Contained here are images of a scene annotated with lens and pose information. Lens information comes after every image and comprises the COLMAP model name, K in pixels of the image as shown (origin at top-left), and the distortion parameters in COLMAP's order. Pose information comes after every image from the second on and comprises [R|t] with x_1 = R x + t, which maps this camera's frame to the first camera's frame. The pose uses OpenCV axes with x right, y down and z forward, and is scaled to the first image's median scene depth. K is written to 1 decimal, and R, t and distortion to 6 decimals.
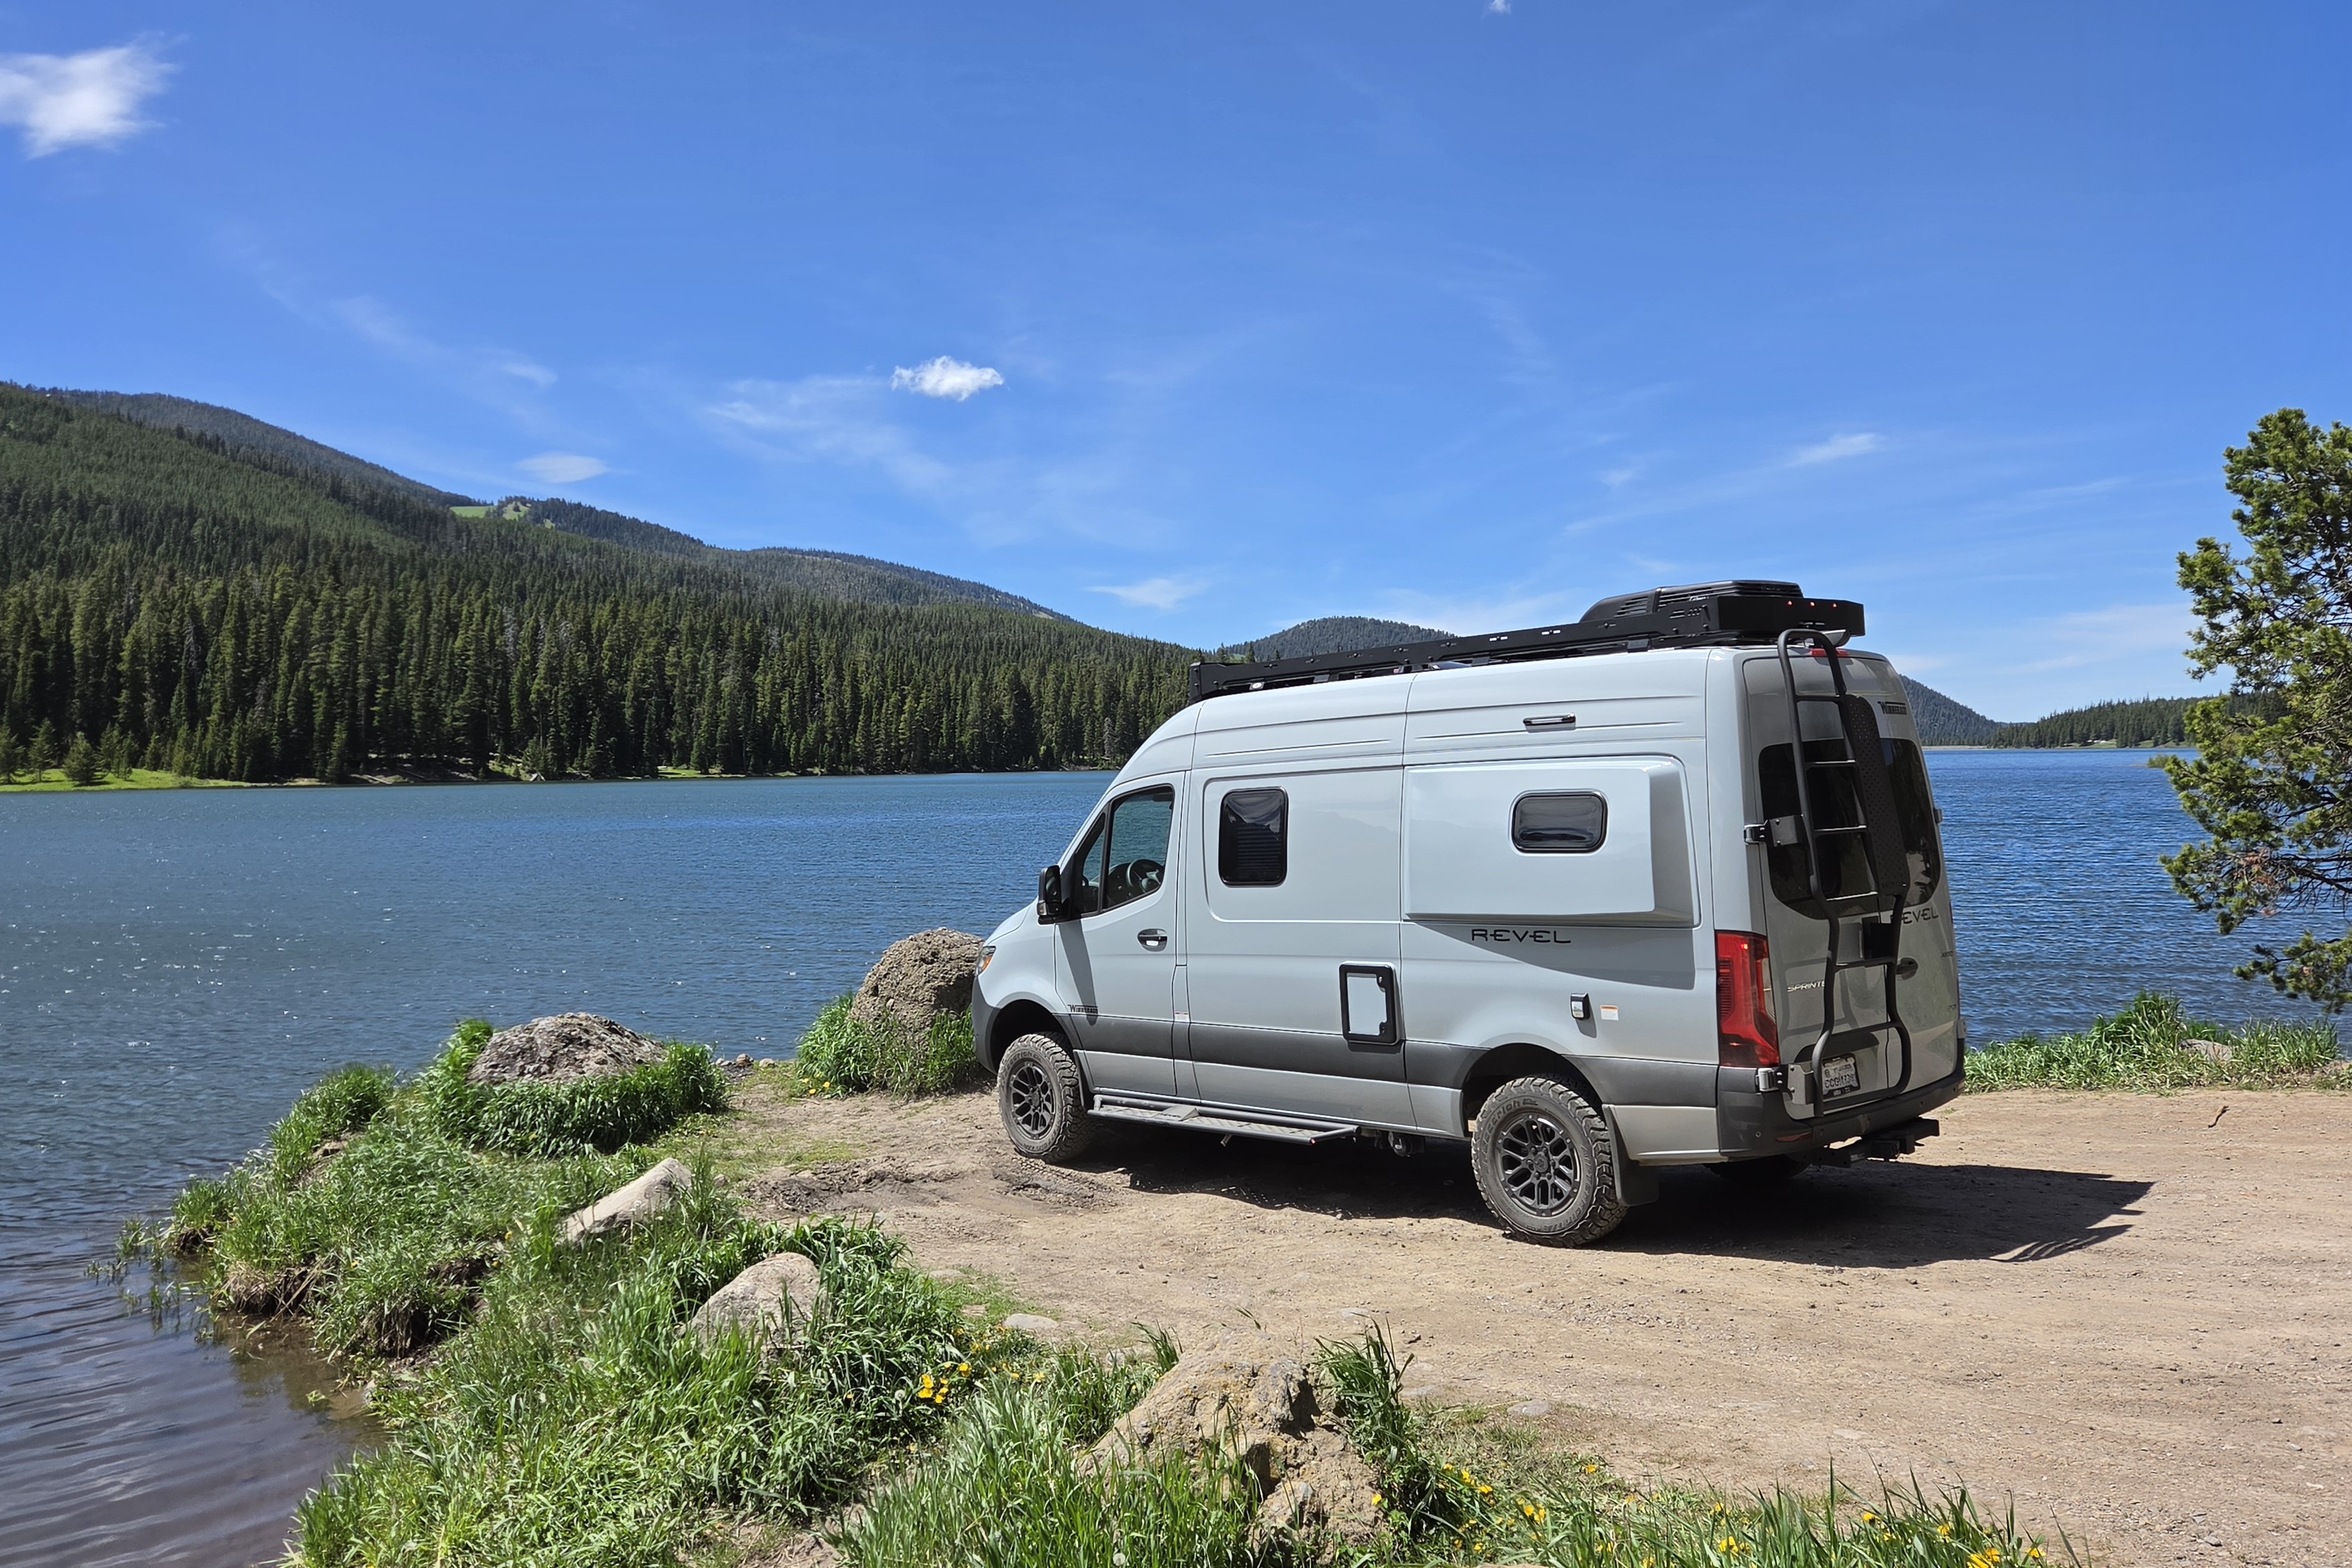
lens RADIAL K [[1704.1, 0, 1347.4], [0, 1704.1, 781.3], [0, 0, 1]] dist [0.075091, -0.000160]
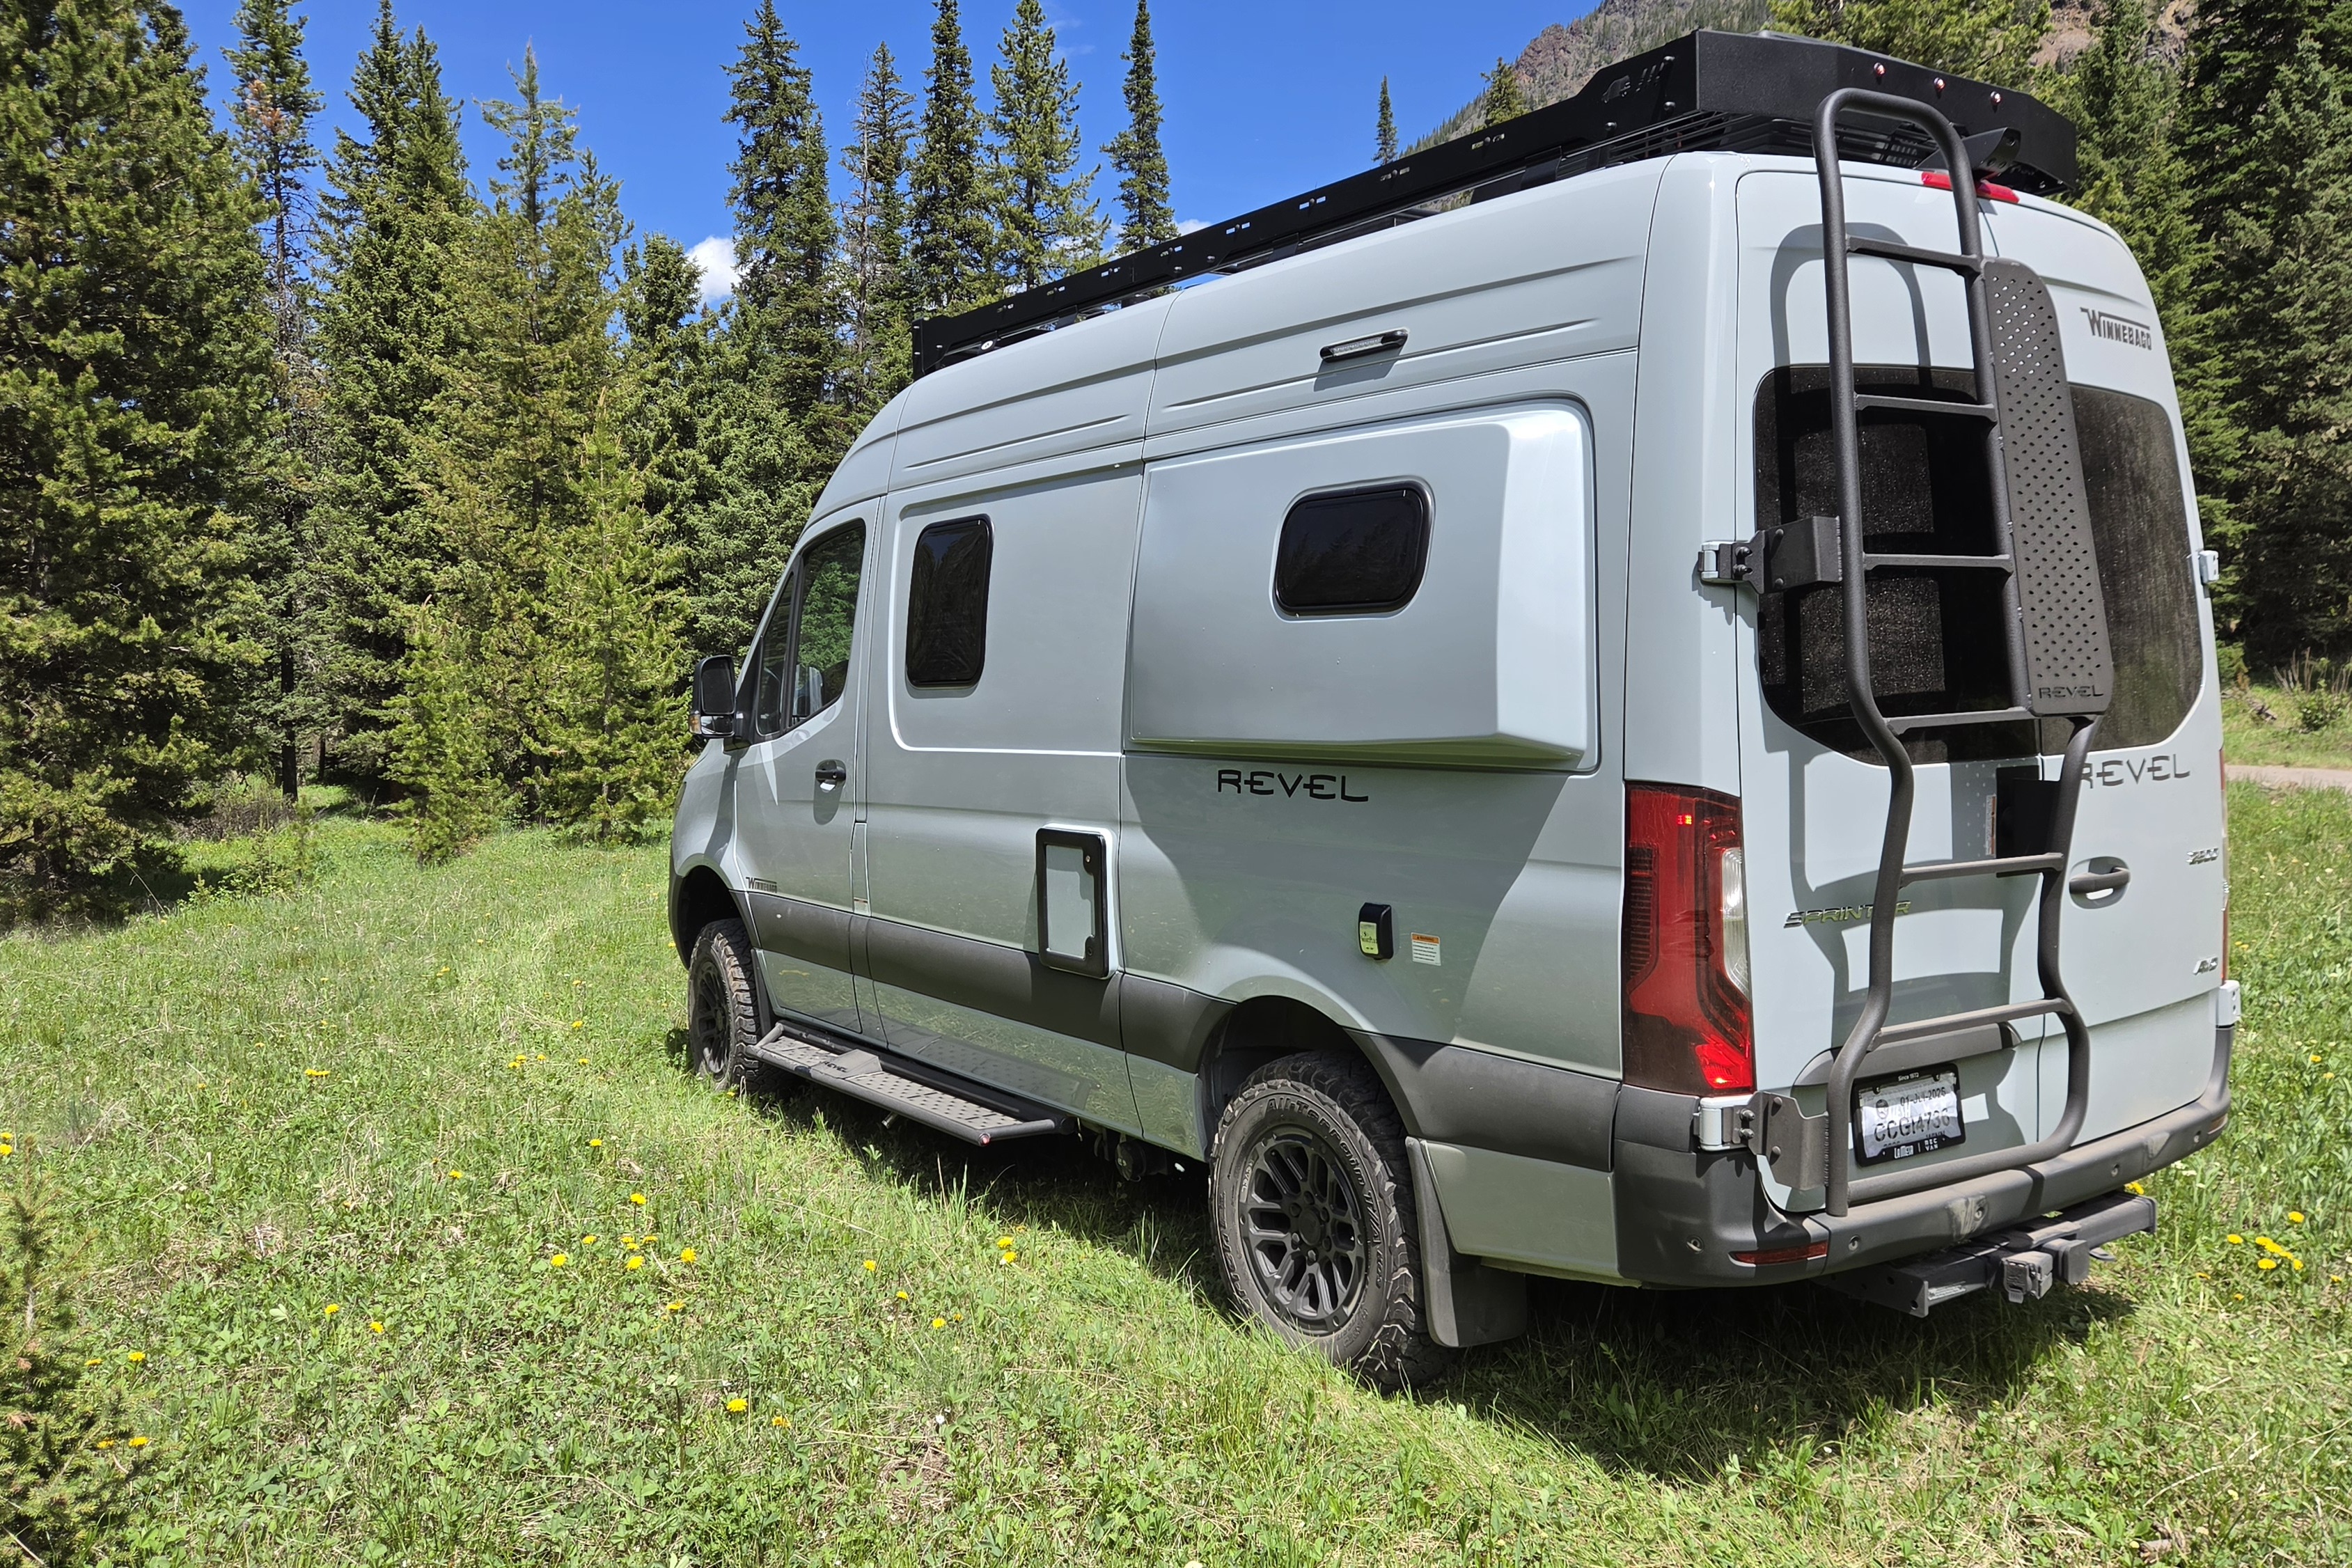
lens RADIAL K [[1704.1, 0, 1347.4], [0, 1704.1, 781.3], [0, 0, 1]] dist [0.075091, -0.000160]
pose [[0.989810, 0.033024, -0.138514, 0.179946], [-0.021762, 0.996391, 0.082051, 0.046345], [0.140724, -0.078201, 0.986956, 0.489580]]
